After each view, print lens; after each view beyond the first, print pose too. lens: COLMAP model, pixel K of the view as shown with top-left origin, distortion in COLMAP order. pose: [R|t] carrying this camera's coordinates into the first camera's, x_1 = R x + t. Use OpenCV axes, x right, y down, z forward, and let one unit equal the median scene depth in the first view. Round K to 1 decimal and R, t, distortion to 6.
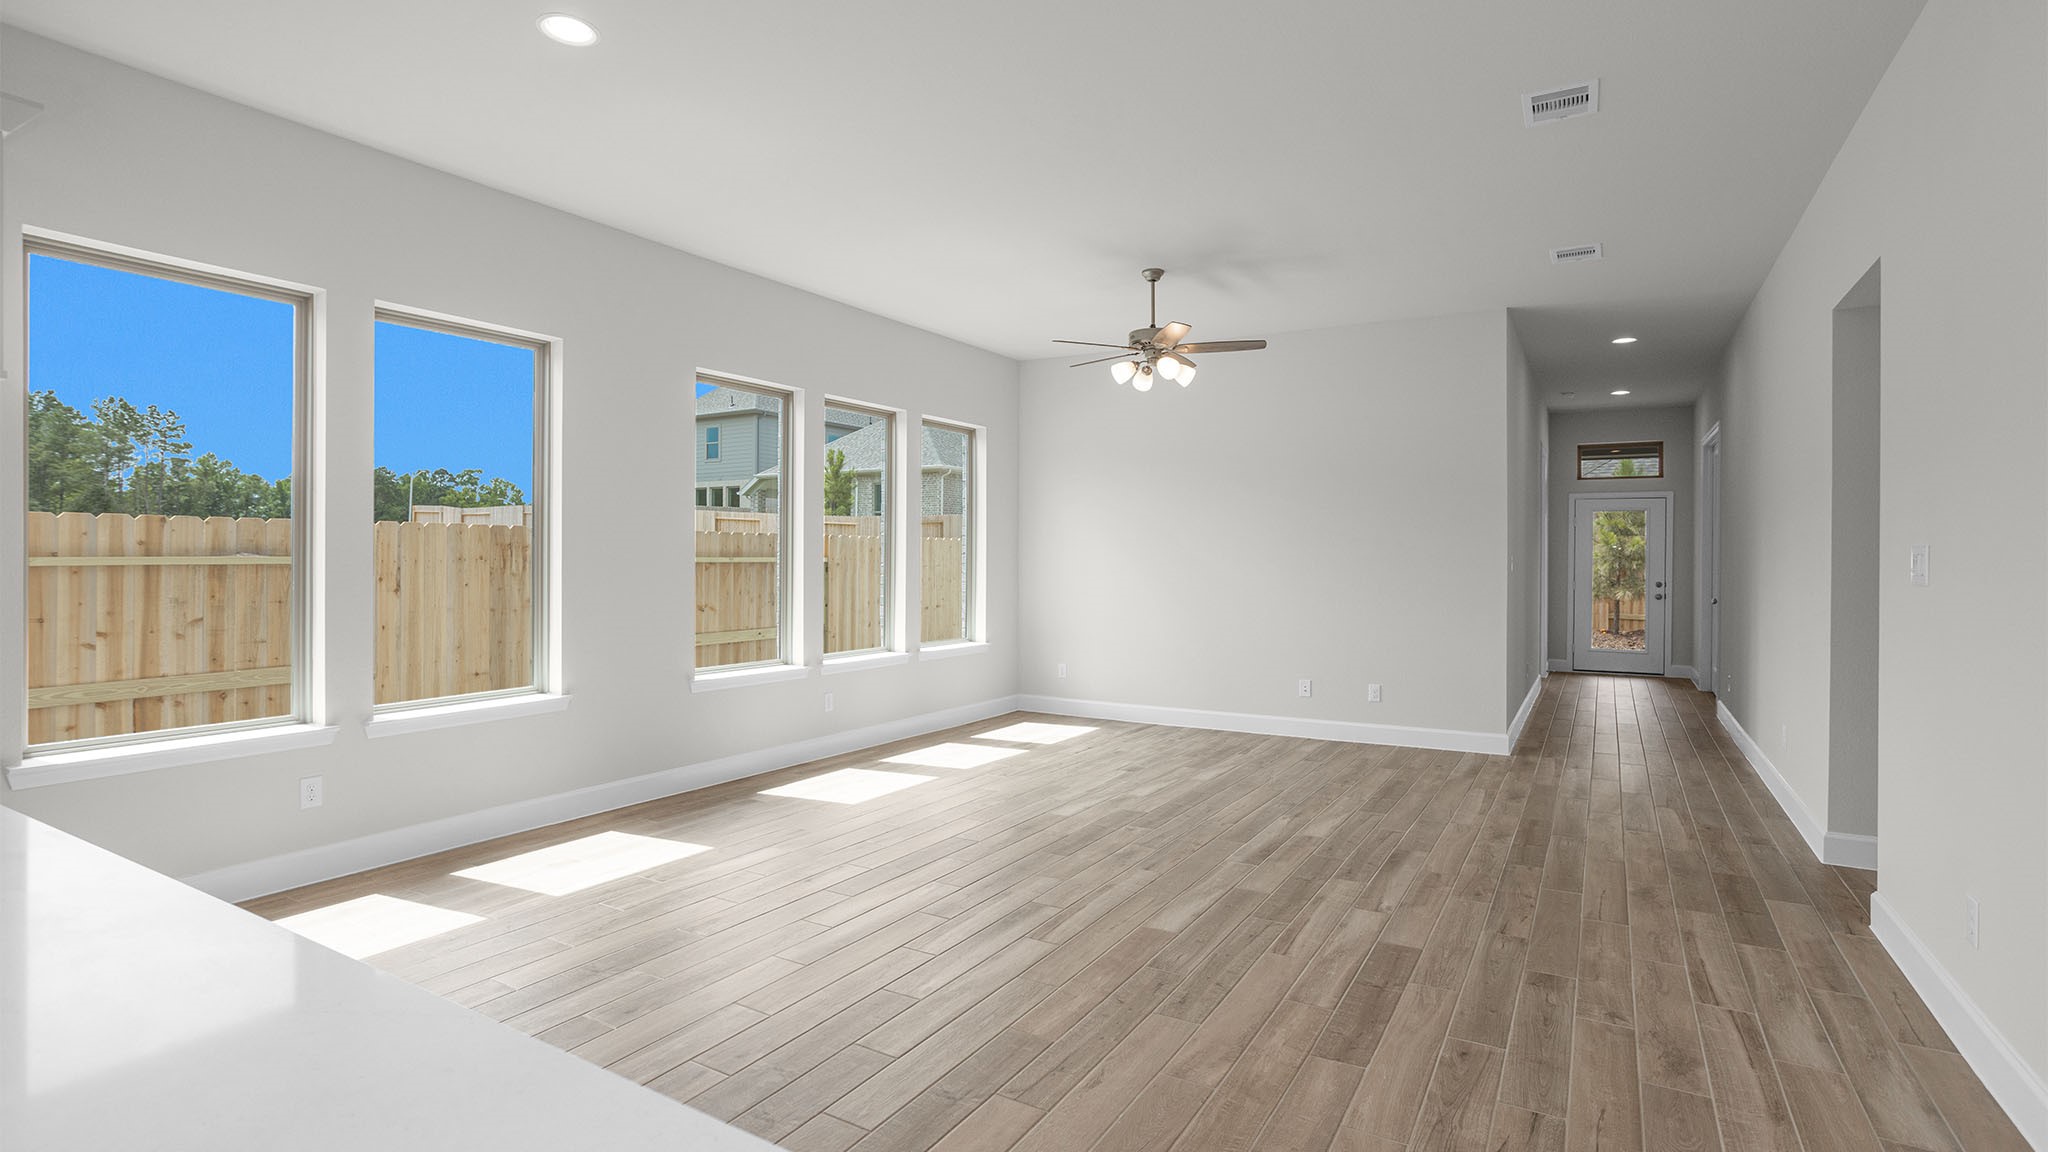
lens RADIAL K [[989.3, 0, 1022.2], [0, 989.3, 562.6], [0, 0, 1]] dist [-0.037776, 0.018079]
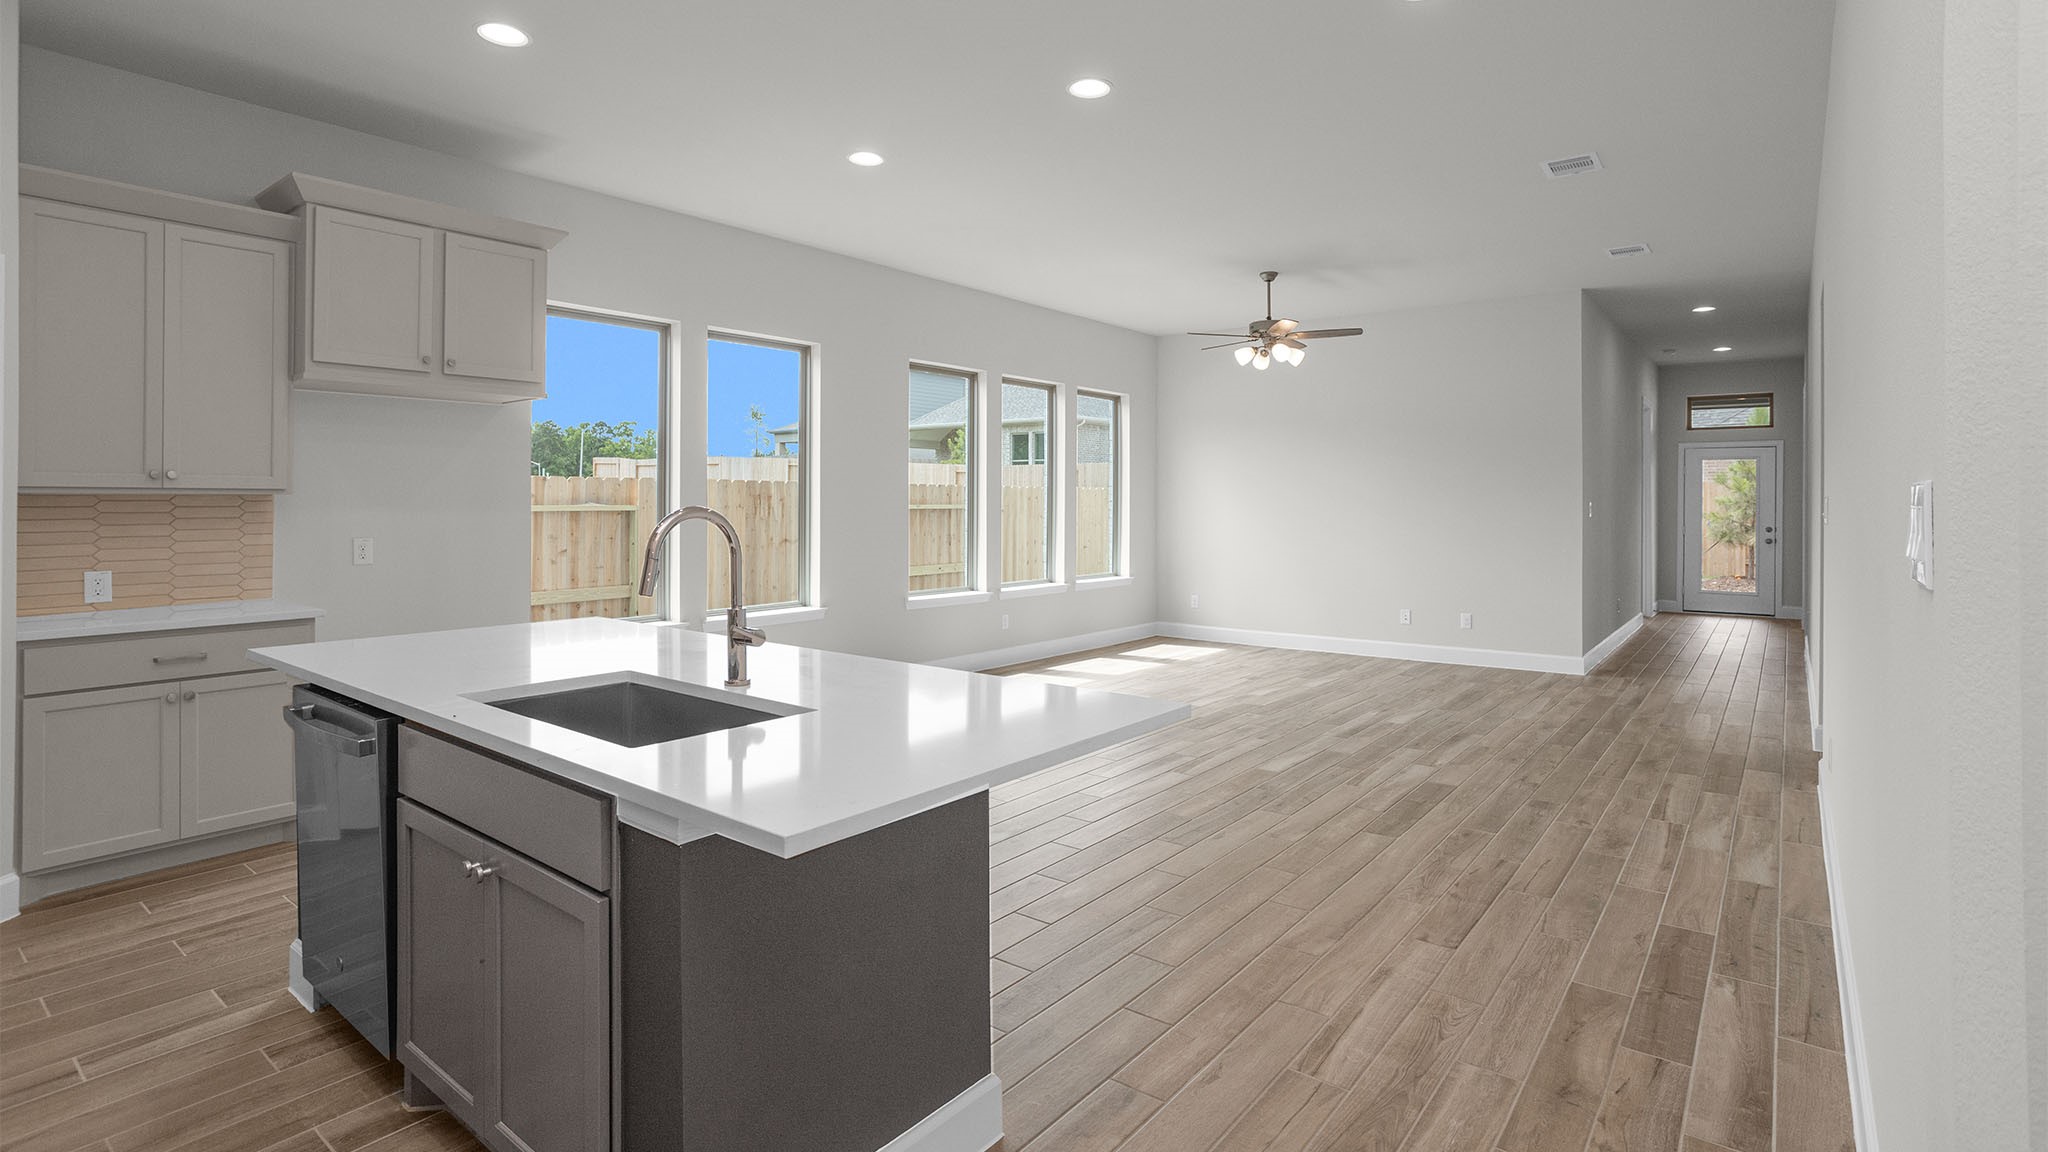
lens RADIAL K [[989.3, 0, 1029.3], [0, 989.3, 502.5], [0, 0, 1]] dist [-0.037776, 0.018079]
pose [[0.992430, -0.001427, -0.122801, -0.014778], [0.000625, 0.999978, -0.006564, -0.000218], [0.122808, 0.006438, 0.992410, -0.269892]]
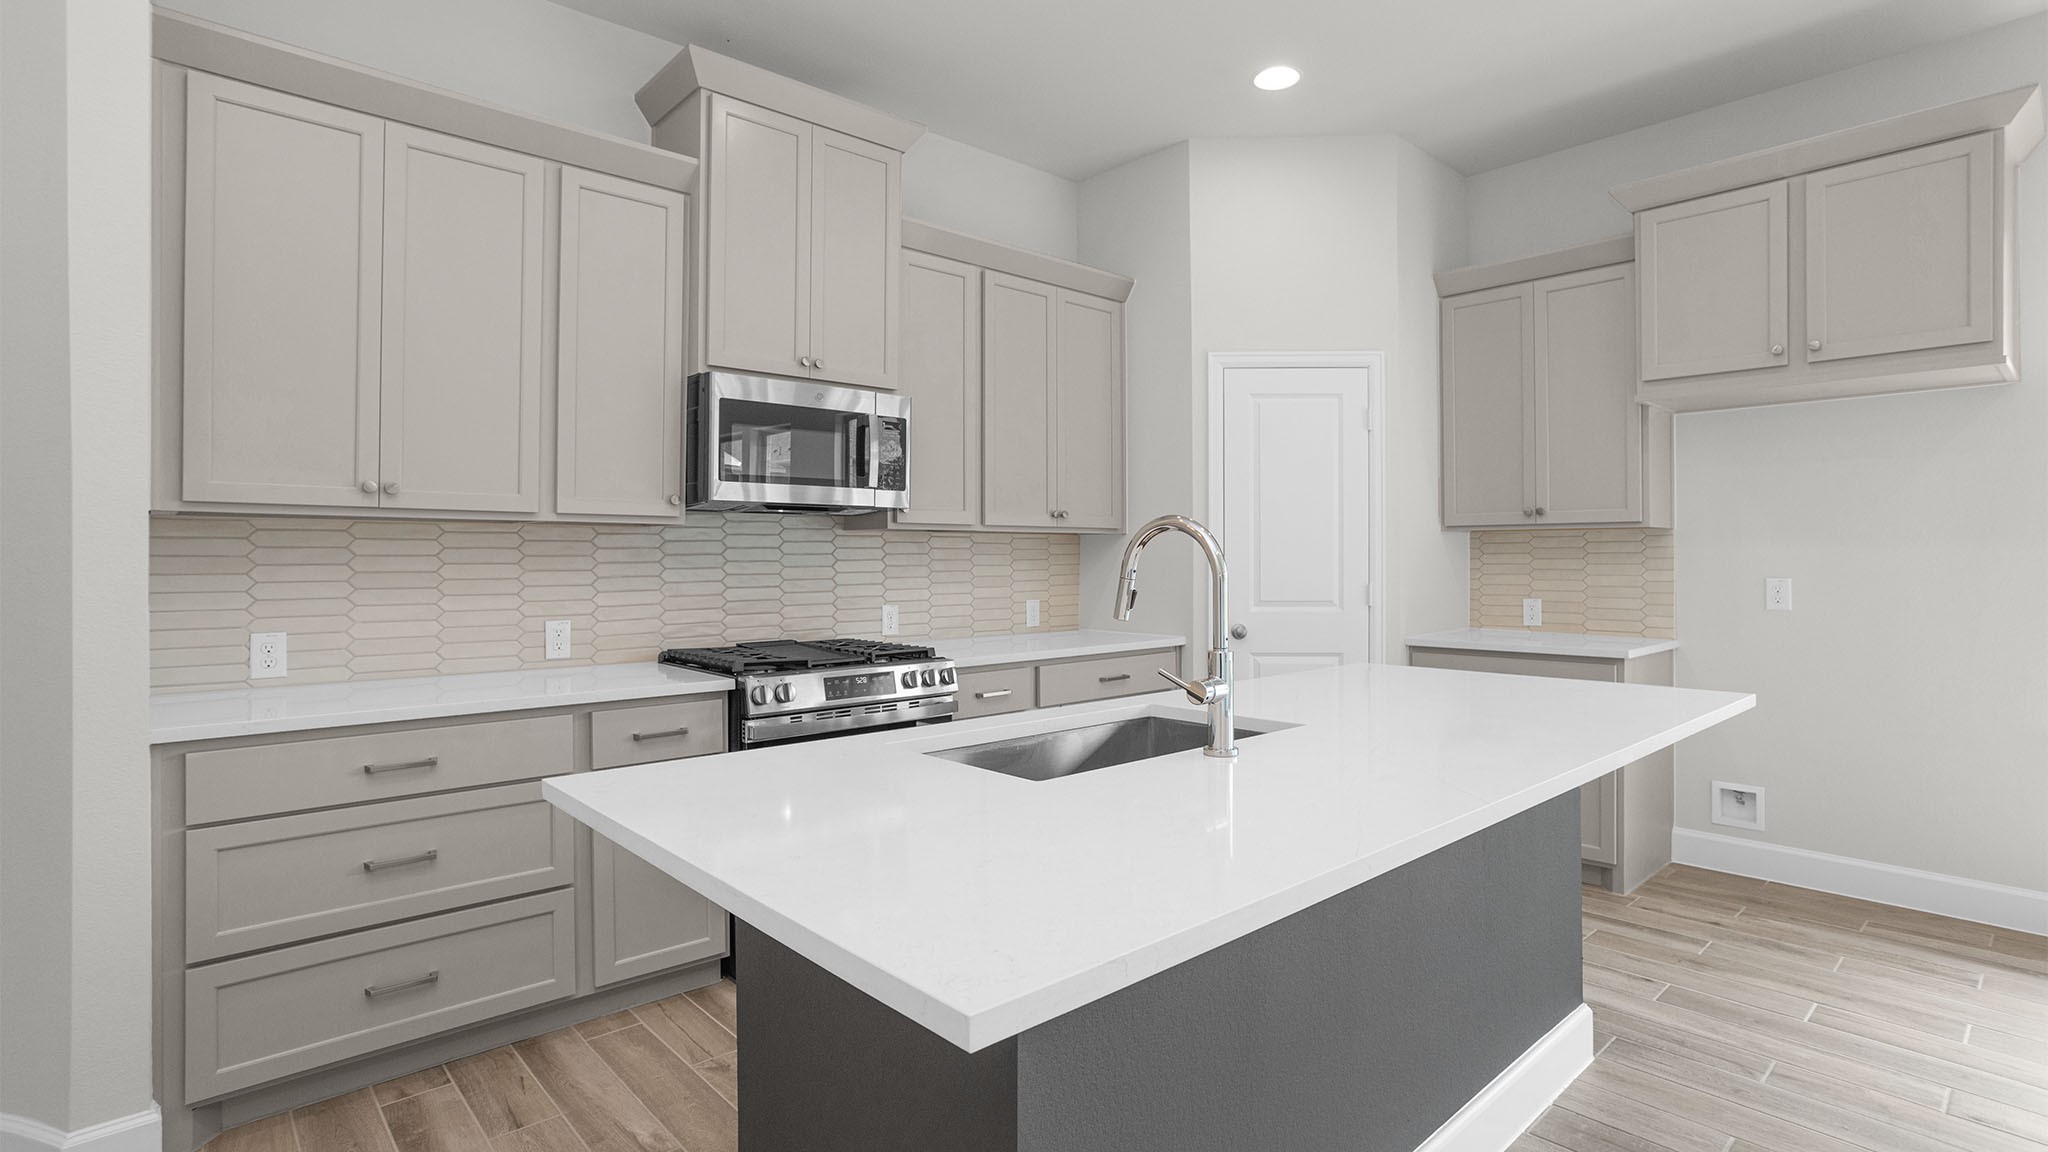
lens RADIAL K [[989.3, 0, 1023.4], [0, 989.3, 555.1], [0, 0, 1]] dist [-0.037776, 0.018079]
pose [[-0.297324, -0.005446, -0.954761, 0.123861], [-0.005316, 0.999978, -0.004049, 0.012943], [0.954762, 0.003872, -0.297346, 0.151072]]
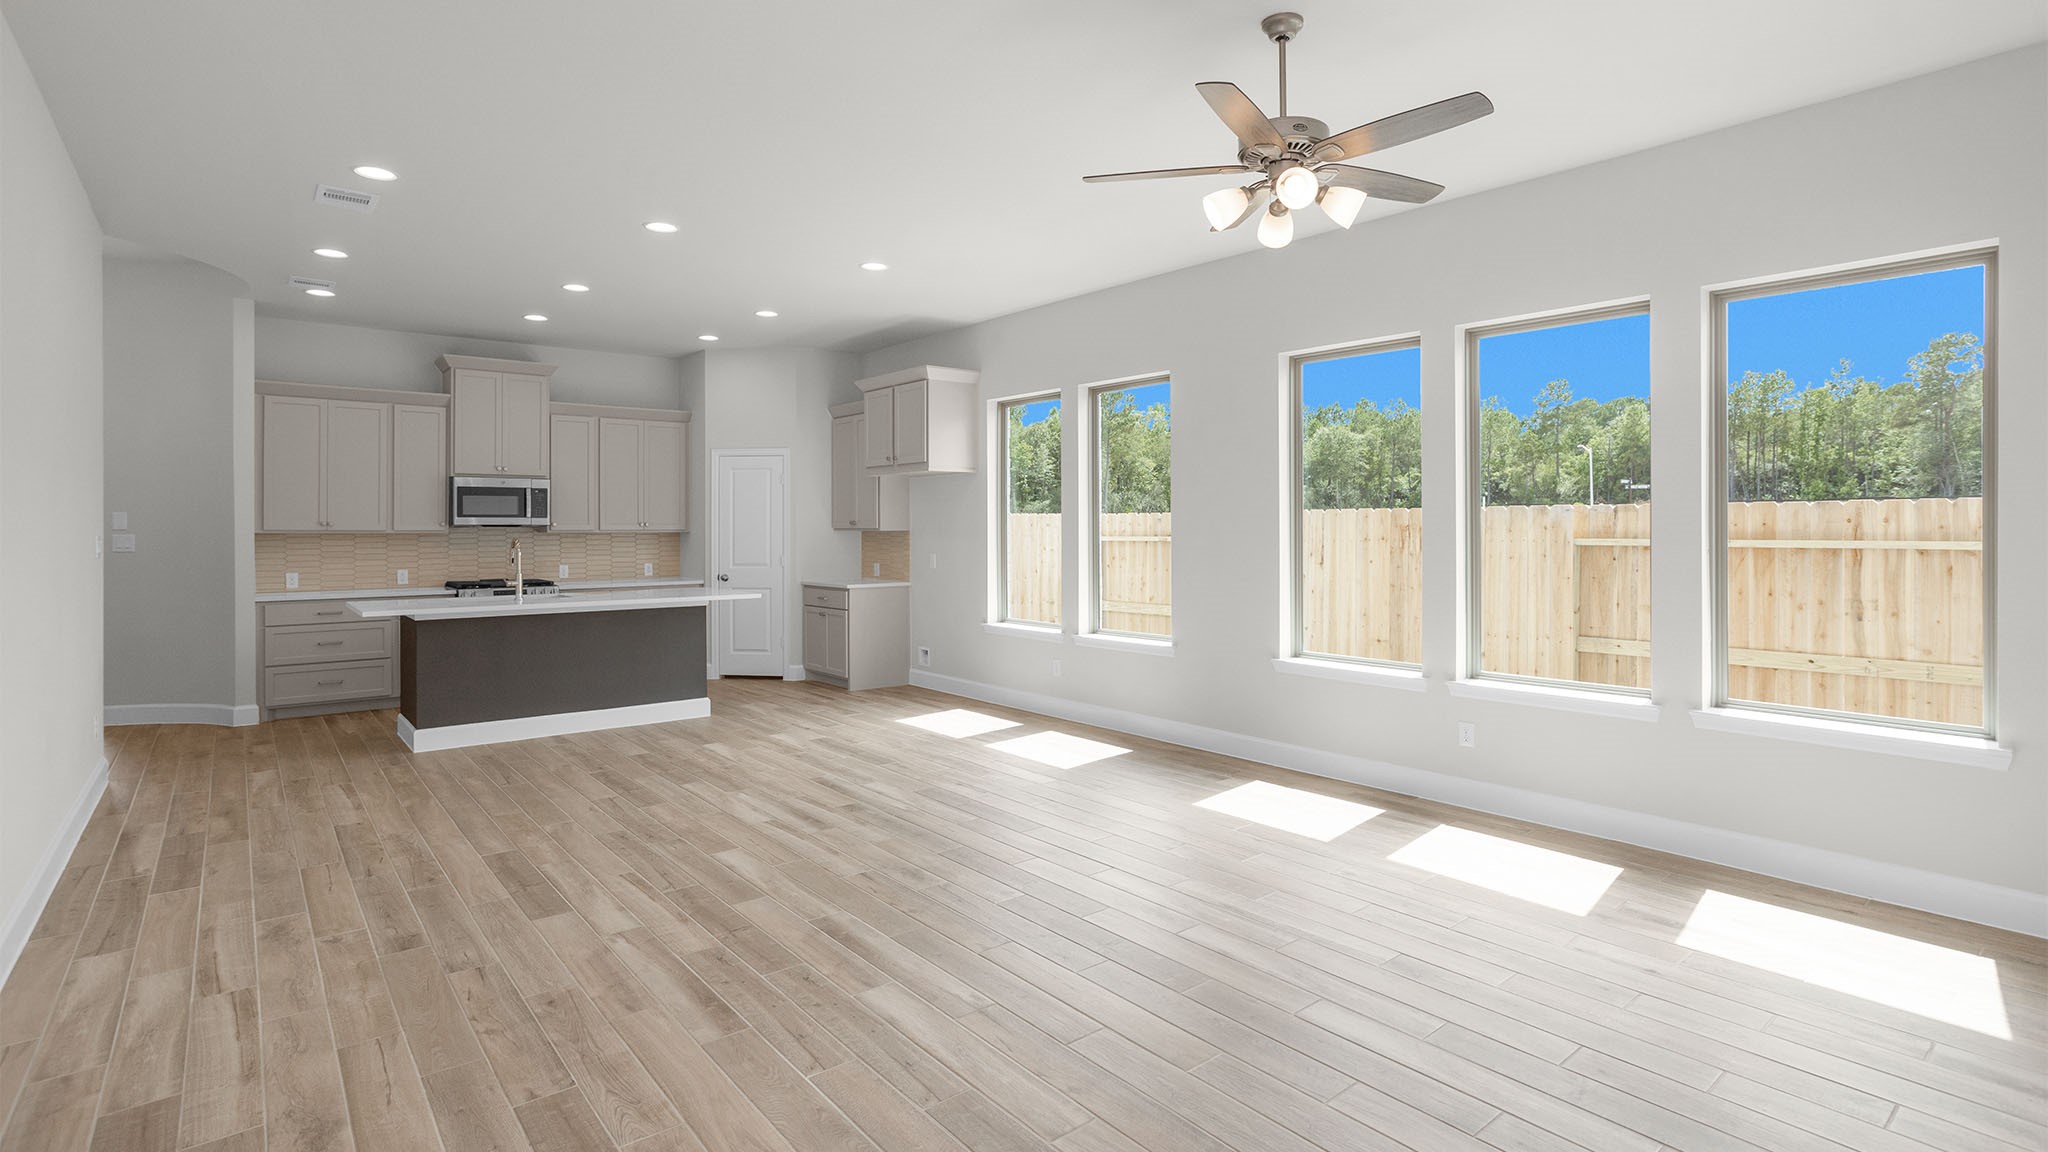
lens RADIAL K [[989.3, 0, 1024.2], [0, 989.3, 528.6], [0, 0, 1]] dist [-0.037776, 0.018079]
pose [[-0.342695, -0.002758, -0.939443, 0.698167], [-0.004567, 0.999989, -0.001270, -0.013341], [0.939436, 0.003855, -0.342703, 1.069218]]
